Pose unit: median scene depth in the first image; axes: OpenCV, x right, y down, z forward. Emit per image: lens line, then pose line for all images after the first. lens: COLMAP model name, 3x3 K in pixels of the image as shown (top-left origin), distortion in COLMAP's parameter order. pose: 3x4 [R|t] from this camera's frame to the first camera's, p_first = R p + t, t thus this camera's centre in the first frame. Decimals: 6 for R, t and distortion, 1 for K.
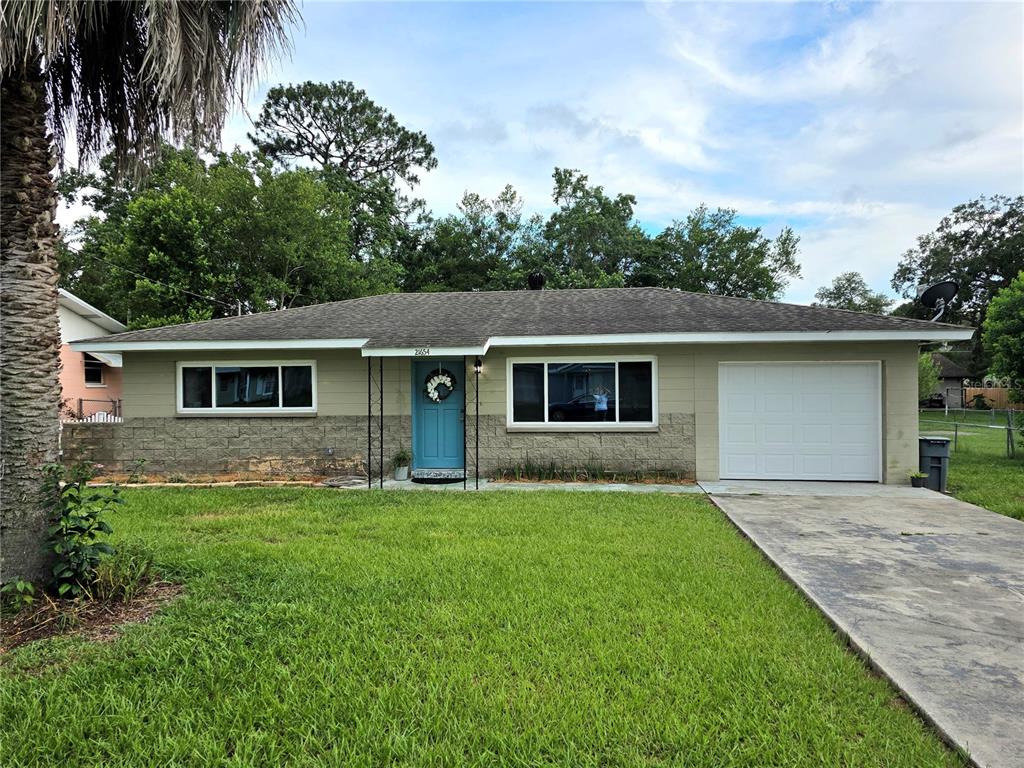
lens RADIAL K [[749.7, 0, 512.0], [0, 749.7, 384.0], [0, 0, 1]] dist [0.008338, -0.004152]
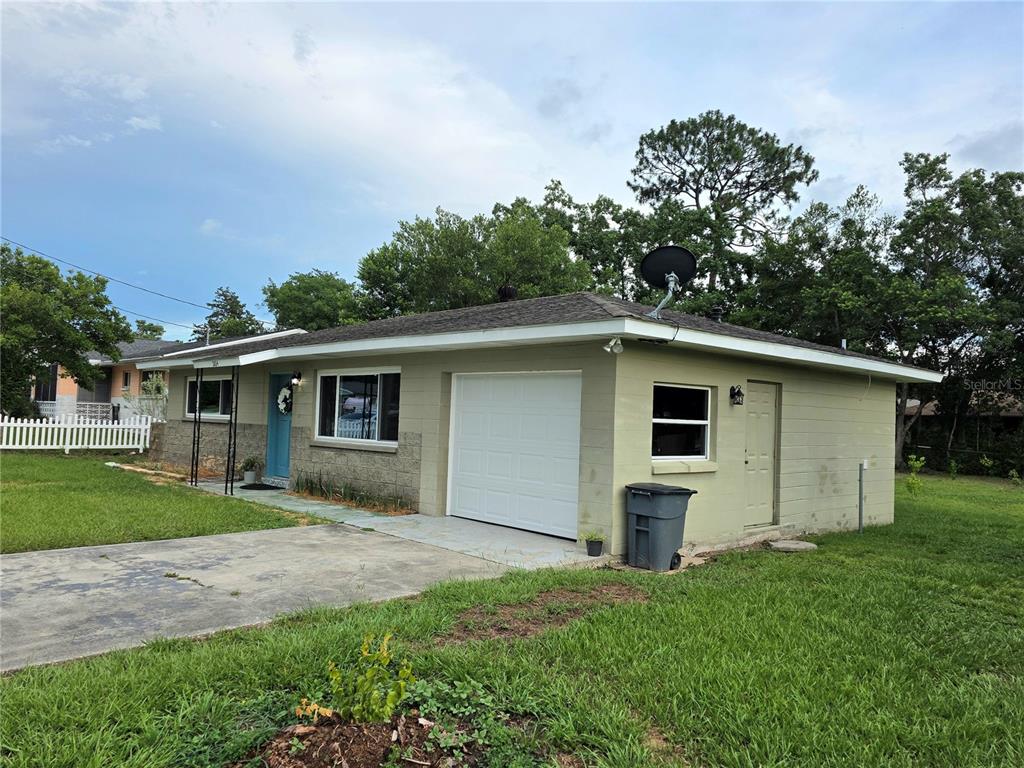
lens RADIAL K [[749.7, 0, 512.0], [0, 749.7, 384.0], [0, 0, 1]] dist [0.008338, -0.004152]
pose [[0.743847, -0.003765, -0.668340, 0.839437], [-0.034784, 0.998411, -0.044338, 0.017573], [0.667444, 0.056228, 0.742534, 0.421576]]
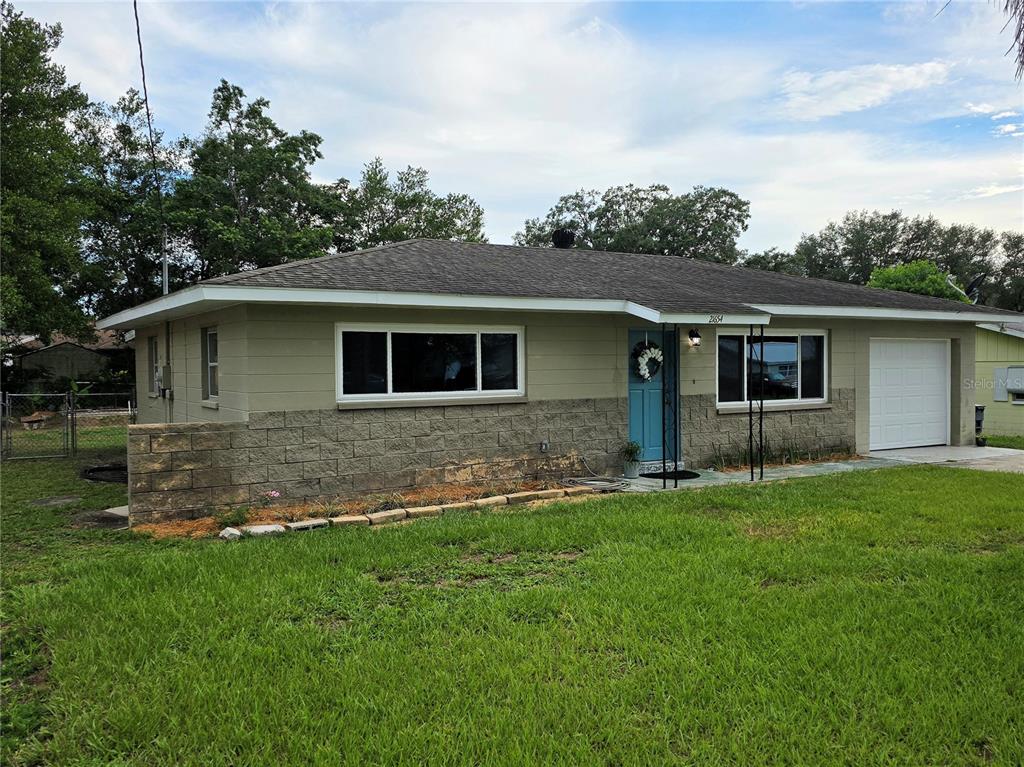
lens RADIAL K [[836.6, 0, 512.0], [0, 836.6, 383.5], [0, 0, 1]] dist [0.082101, -0.005203]
pose [[0.813500, -0.015341, 0.581363, -0.746875], [-0.001768, 0.999582, 0.028852, 0.001271], [-0.581562, -0.024499, 0.813133, 0.332792]]
